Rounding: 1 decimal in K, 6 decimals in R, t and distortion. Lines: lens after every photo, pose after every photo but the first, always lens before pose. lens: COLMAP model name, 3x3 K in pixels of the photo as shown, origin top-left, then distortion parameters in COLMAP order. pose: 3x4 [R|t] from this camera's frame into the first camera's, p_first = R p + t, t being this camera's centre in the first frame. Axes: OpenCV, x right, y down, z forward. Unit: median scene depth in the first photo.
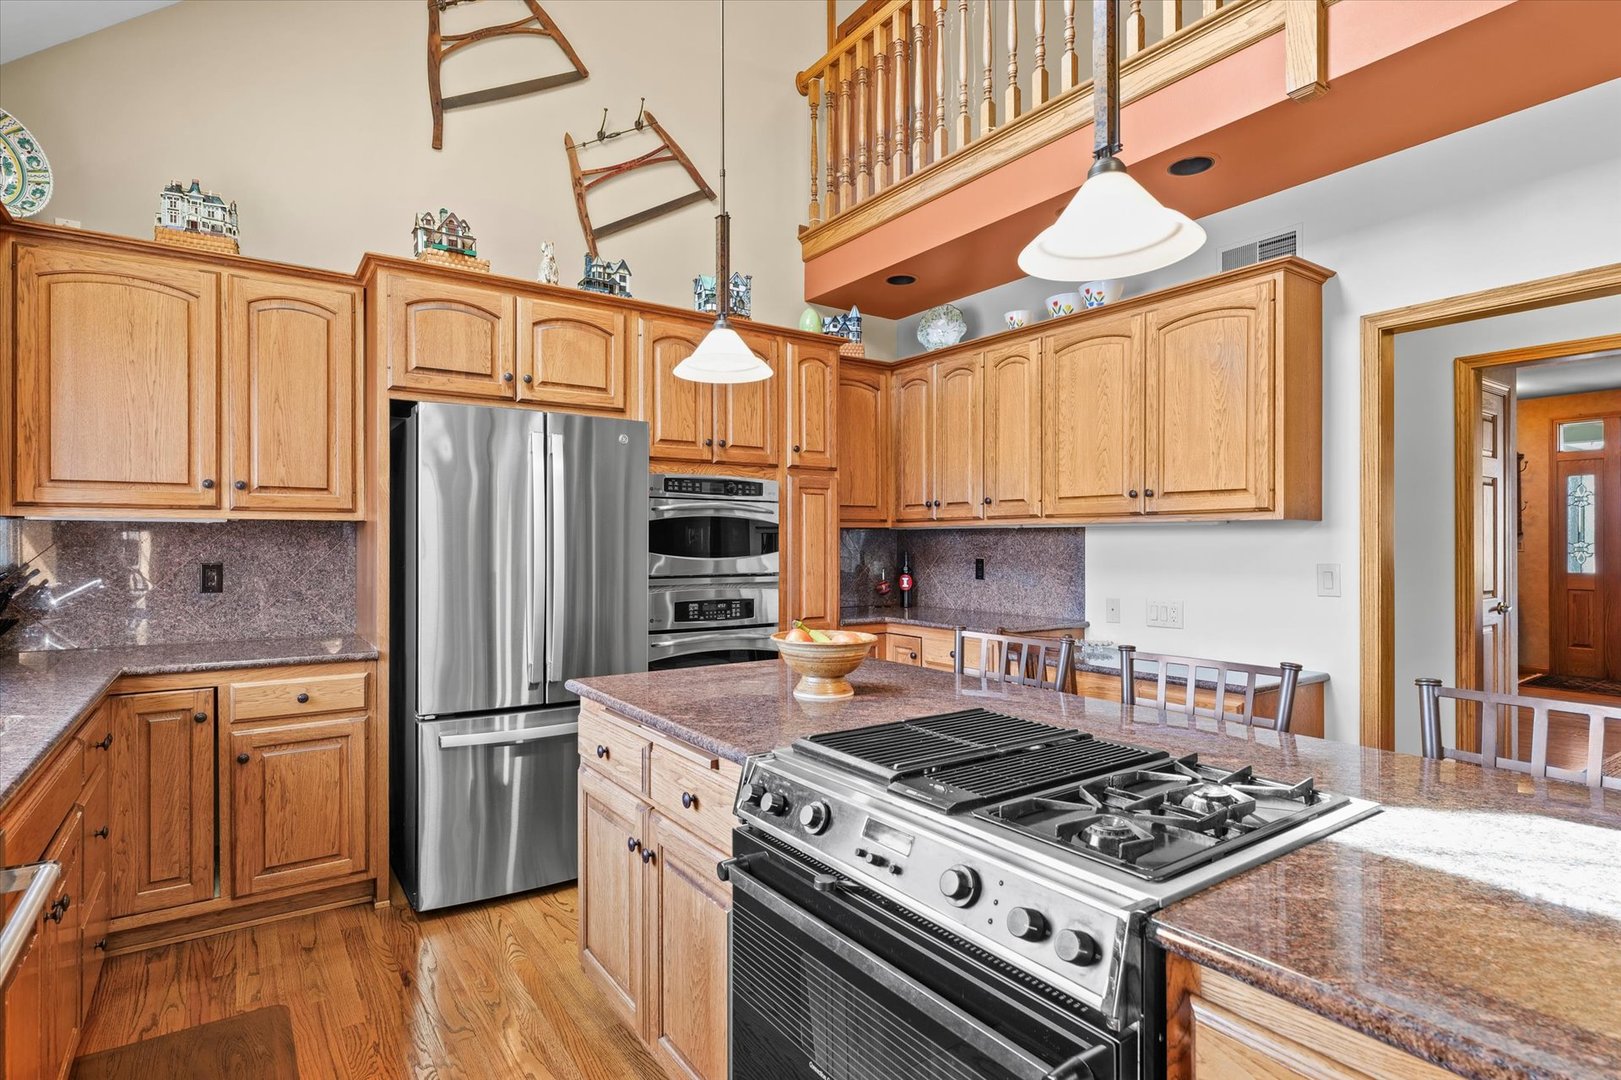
lens RADIAL K [[825.9, 0, 810.5], [0, 825.9, 540.0], [0, 0, 1]] dist [0.002544, 0.000401]
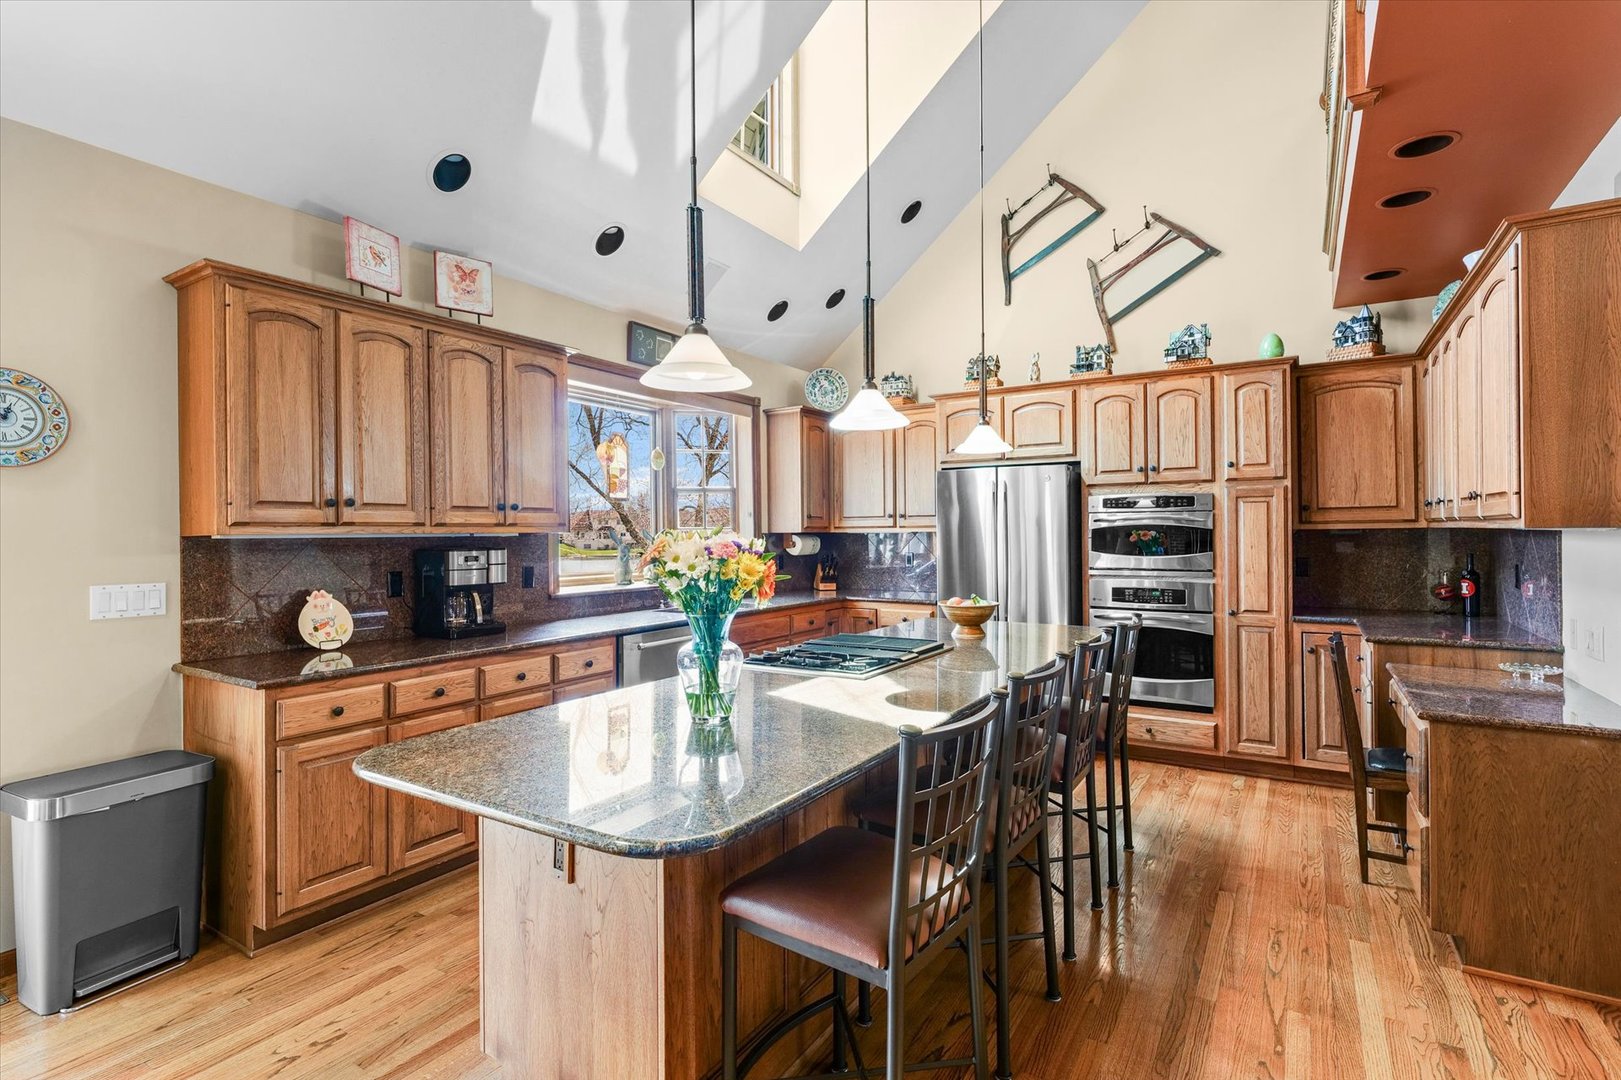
lens RADIAL K [[779.8, 0, 810.5], [0, 779.8, 540.0], [0, 0, 1]] dist [-0.000334, -0.000002]
pose [[0.387214, 0.004780, -0.921977, 0.769335], [0.009752, 0.999909, 0.009280, -0.019576], [0.921938, -0.012584, 0.387132, 0.023069]]
